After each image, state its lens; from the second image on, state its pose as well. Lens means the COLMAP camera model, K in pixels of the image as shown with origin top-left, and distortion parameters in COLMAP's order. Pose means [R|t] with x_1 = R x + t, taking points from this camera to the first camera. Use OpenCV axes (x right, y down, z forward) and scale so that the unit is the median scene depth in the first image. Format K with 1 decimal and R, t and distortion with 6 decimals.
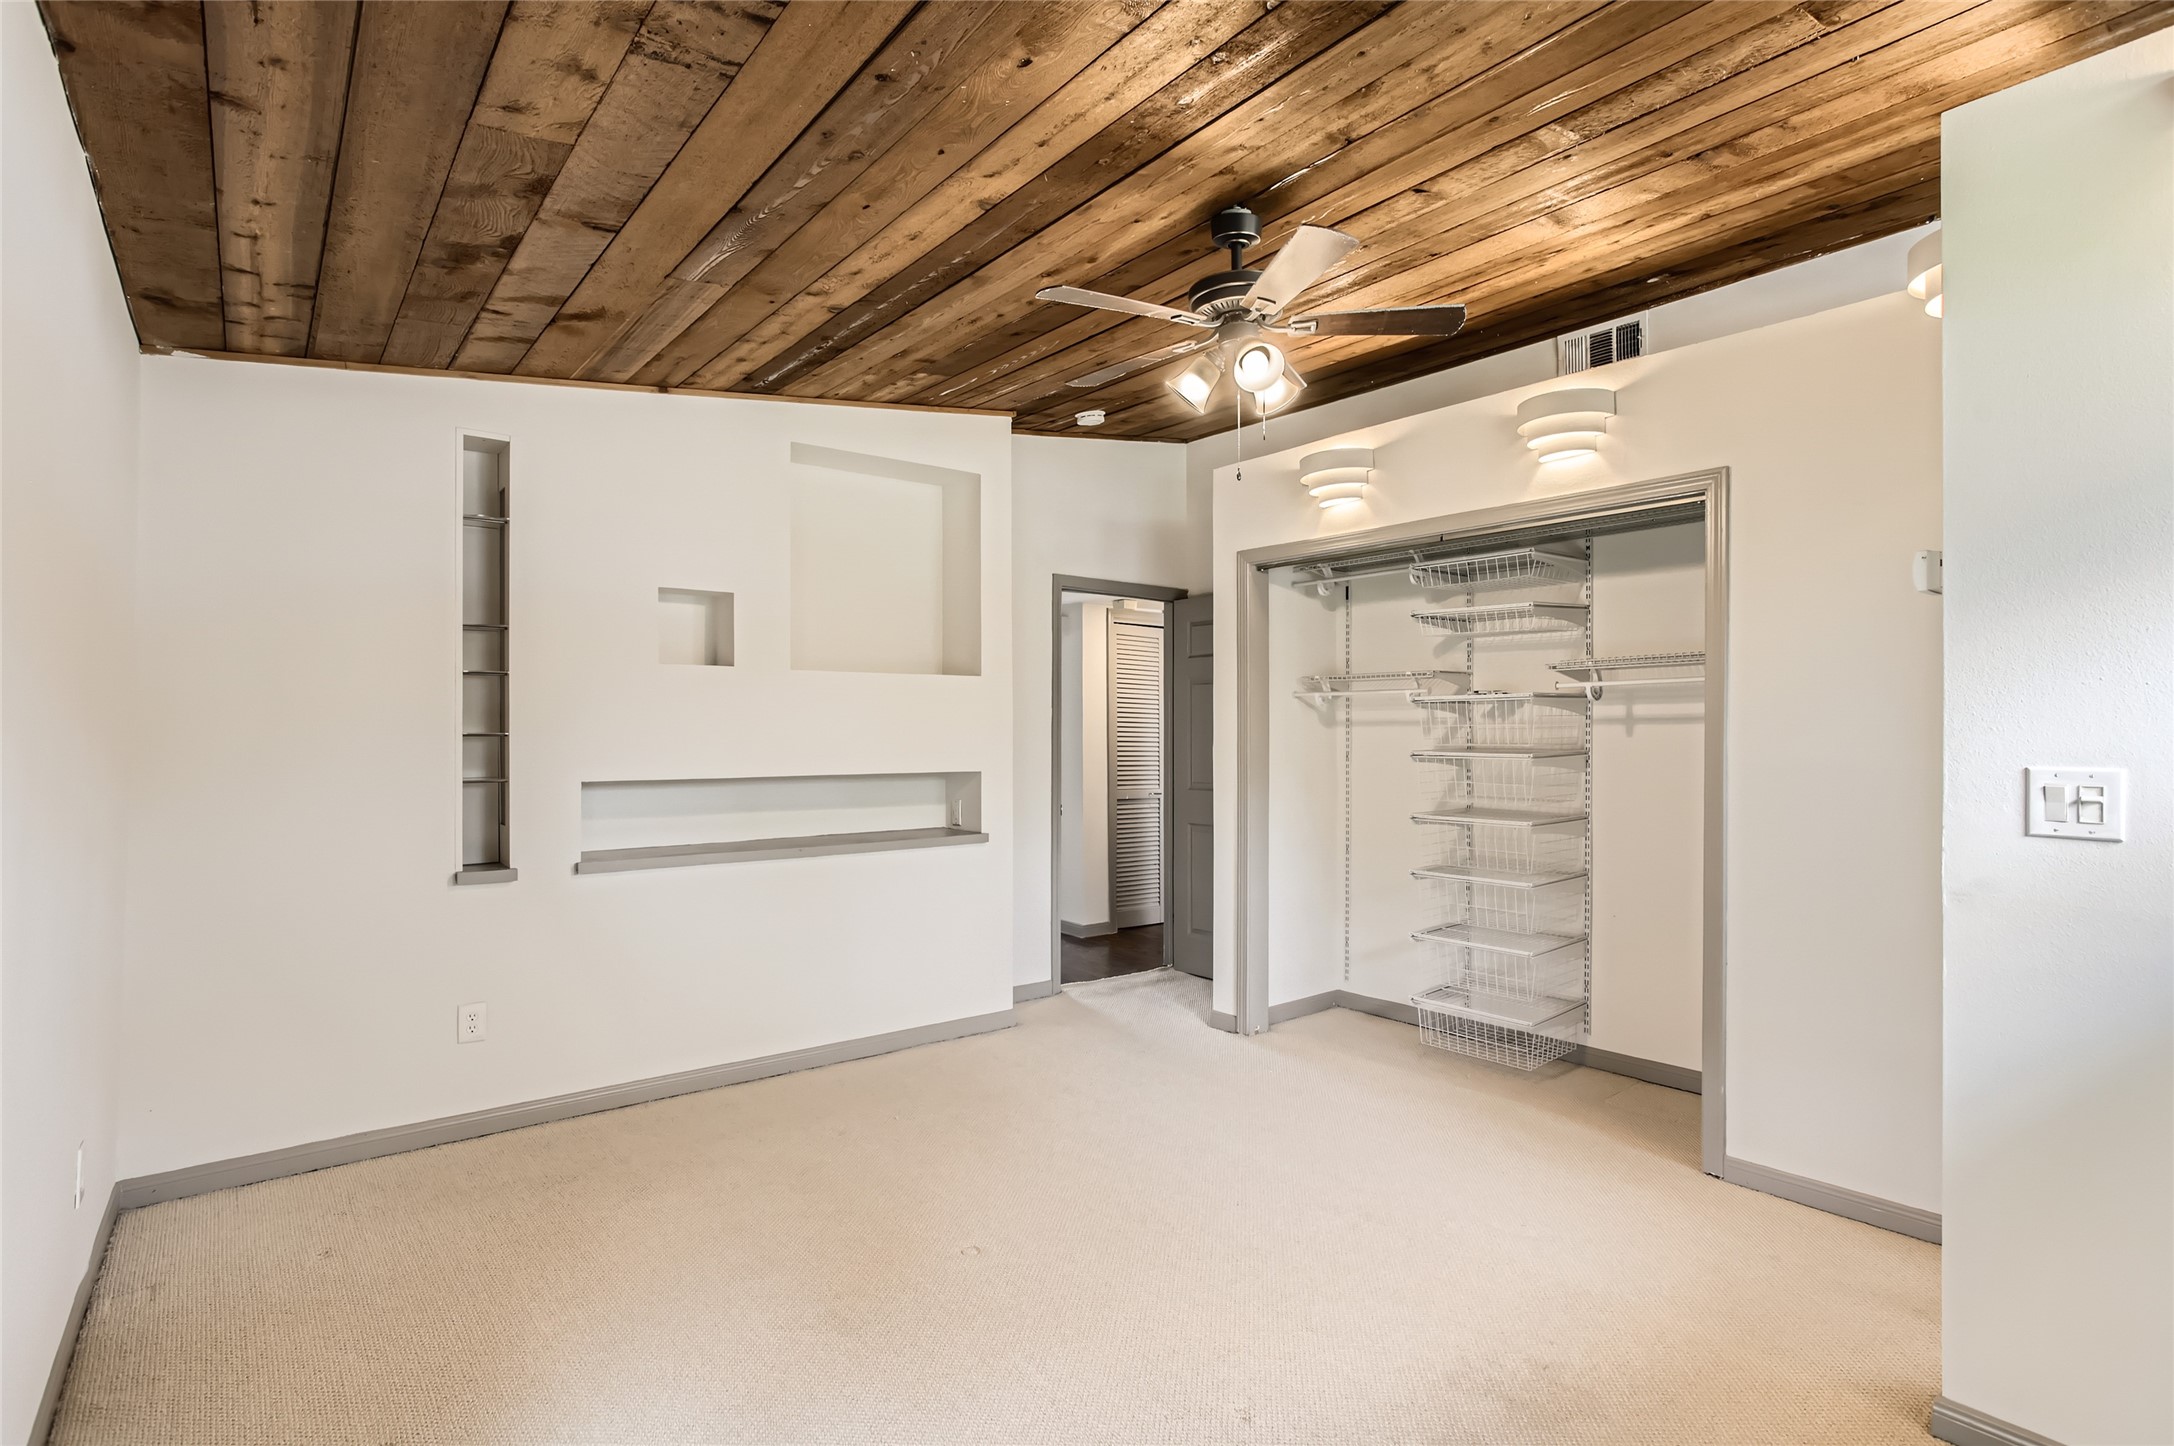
lens RADIAL K [[1054.5, 0, 1093.3], [0, 1054.5, 723.4], [0, 0, 1]] dist [0.005676, 0.001517]
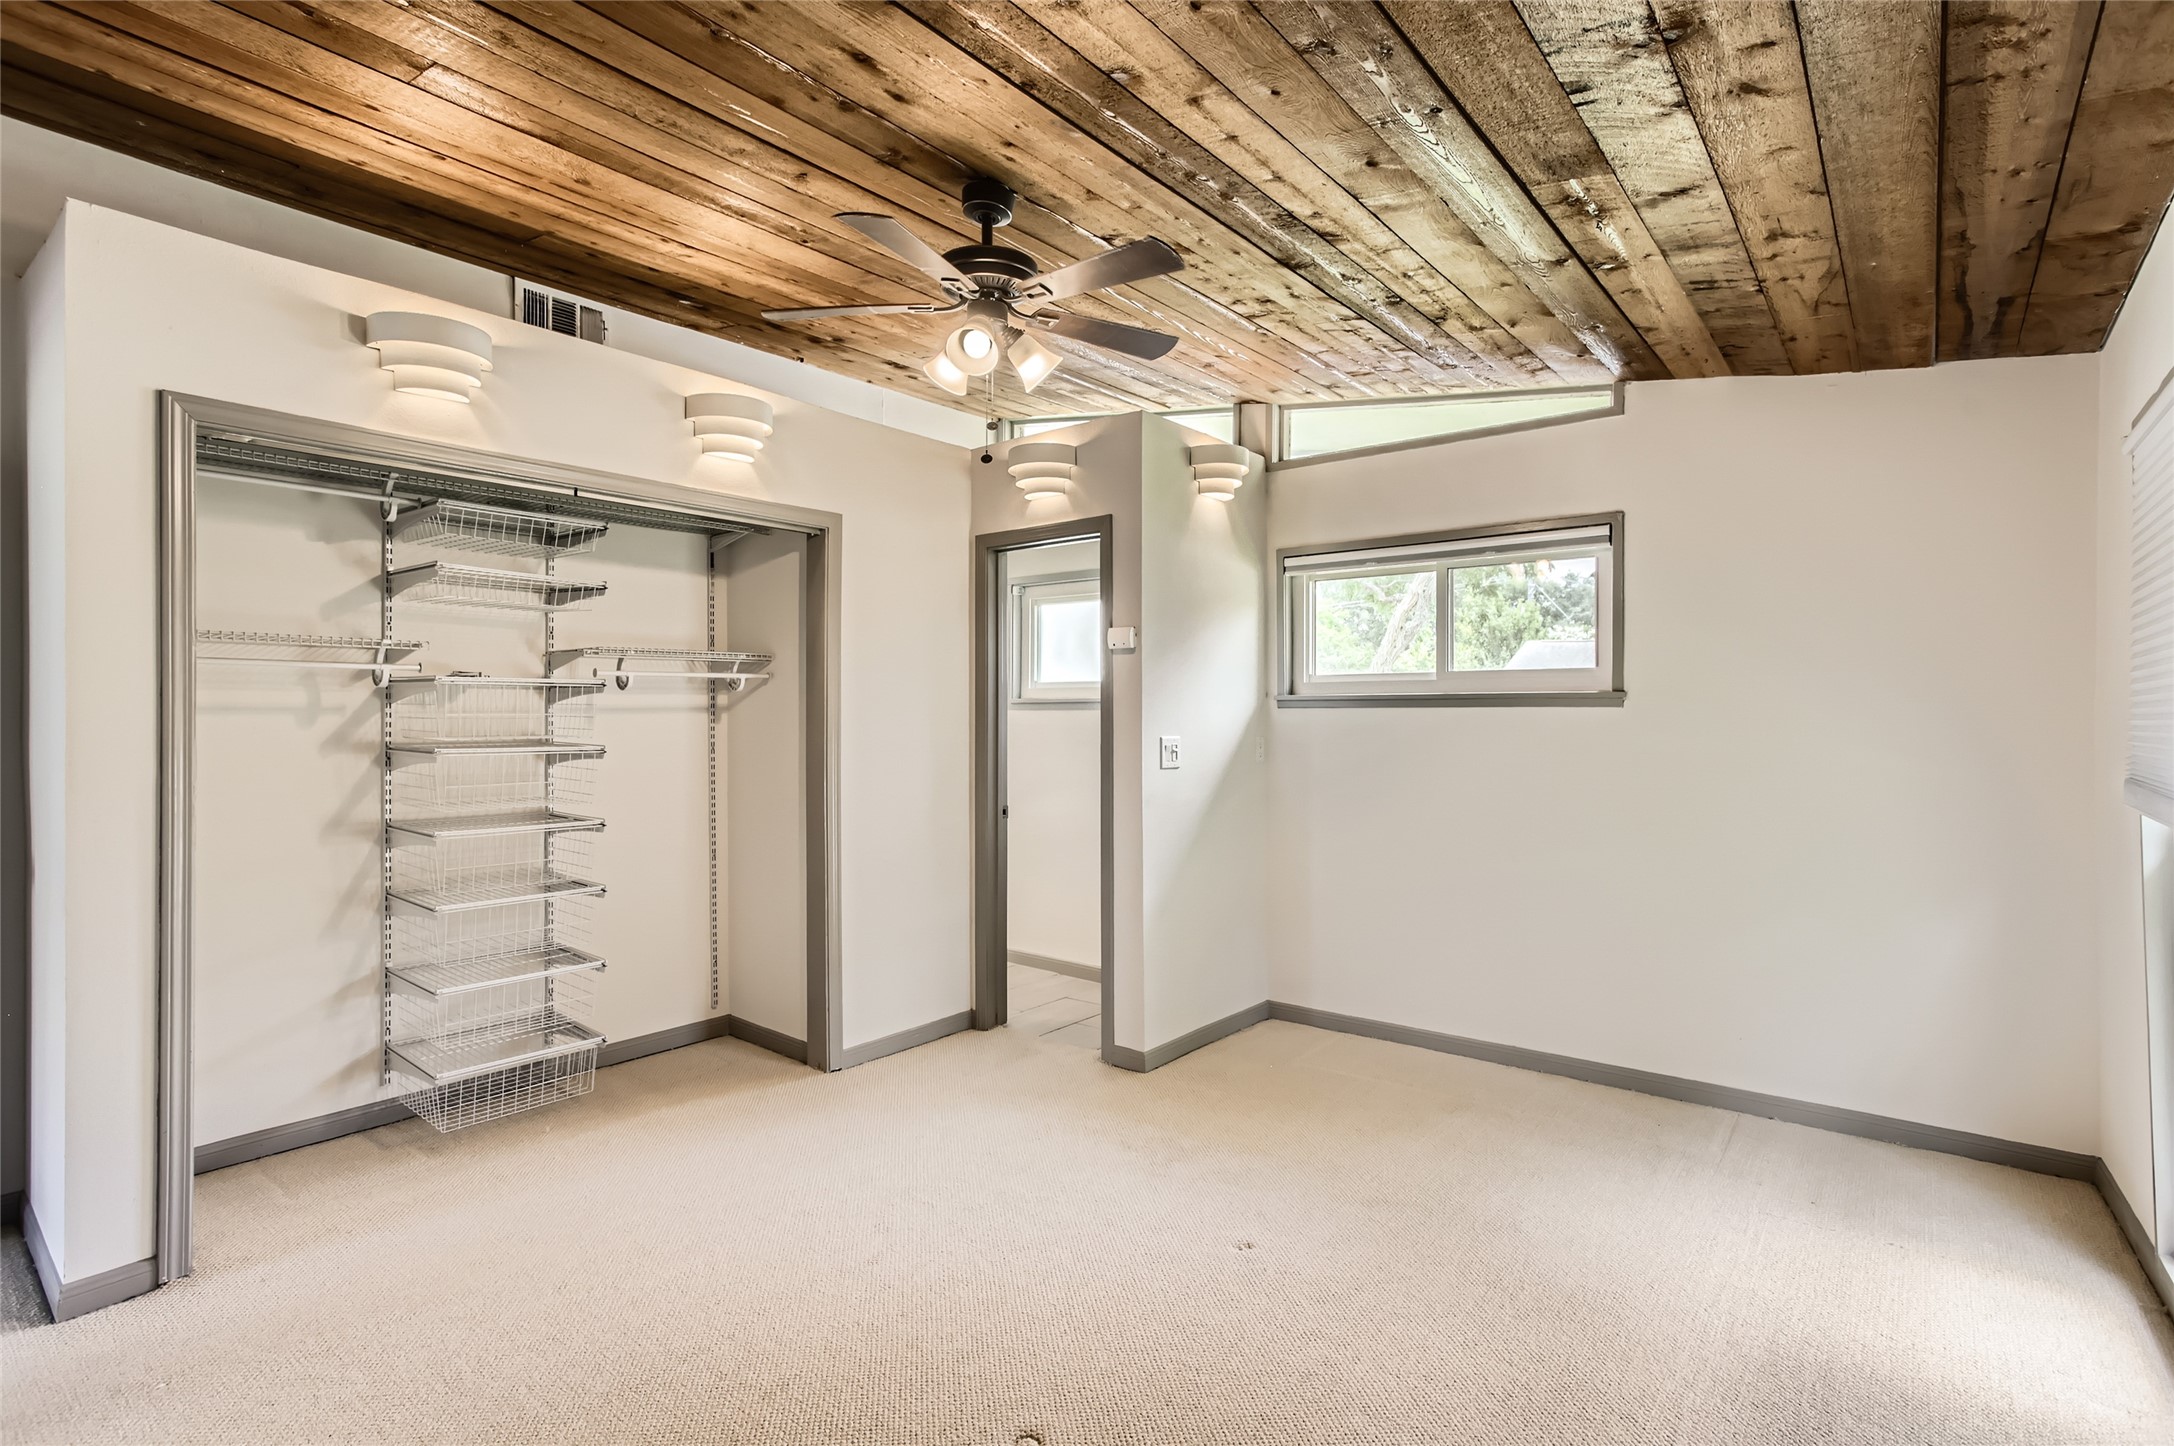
lens RADIAL K [[1054.5, 0, 1091.7], [0, 1054.5, 722.0], [0, 0, 1]] dist [0.005676, 0.001517]
pose [[-0.209480, -0.005687, 0.977796, -0.551094], [-0.006864, 0.999967, 0.004346, 0.000876], [-0.977789, -0.005802, -0.209512, 0.738426]]
